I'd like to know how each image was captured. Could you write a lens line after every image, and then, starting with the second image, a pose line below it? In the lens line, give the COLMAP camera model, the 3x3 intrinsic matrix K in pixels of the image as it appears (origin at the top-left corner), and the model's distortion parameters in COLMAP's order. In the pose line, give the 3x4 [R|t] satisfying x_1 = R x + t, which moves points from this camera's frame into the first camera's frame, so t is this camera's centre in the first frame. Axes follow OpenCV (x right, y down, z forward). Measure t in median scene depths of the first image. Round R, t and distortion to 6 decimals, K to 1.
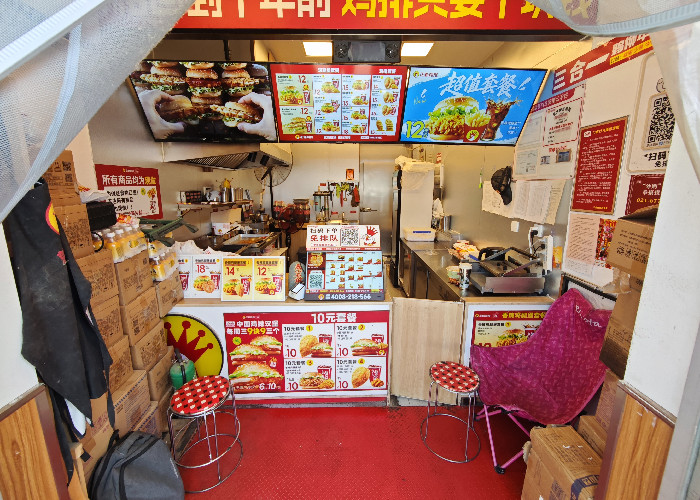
lens RADIAL K [[288.6, 0, 351.1], [0, 288.6, 239.3], [0, 0, 1]] dist [0.002485, 0.000519]
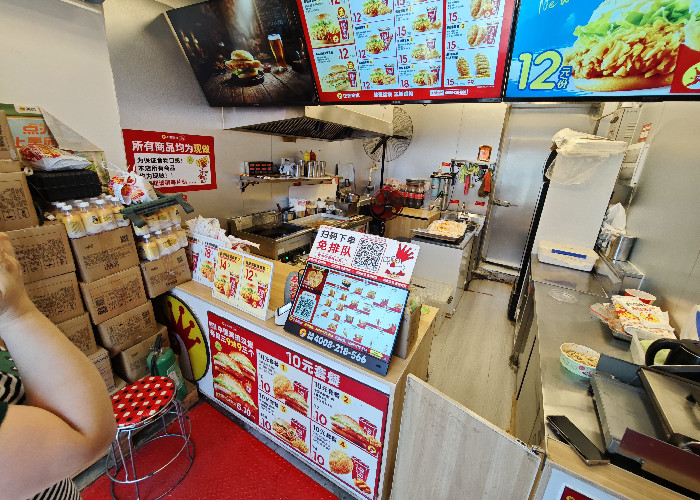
lens RADIAL K [[288.6, 0, 351.1], [0, 288.6, 239.3], [0, 0, 1]] dist [0.002485, 0.000519]
pose [[0.853665, 0.200831, -0.480545, 0.272275], [-0.158504, 0.979078, 0.127604, -0.121741], [0.496118, -0.032763, 0.867637, 0.446457]]
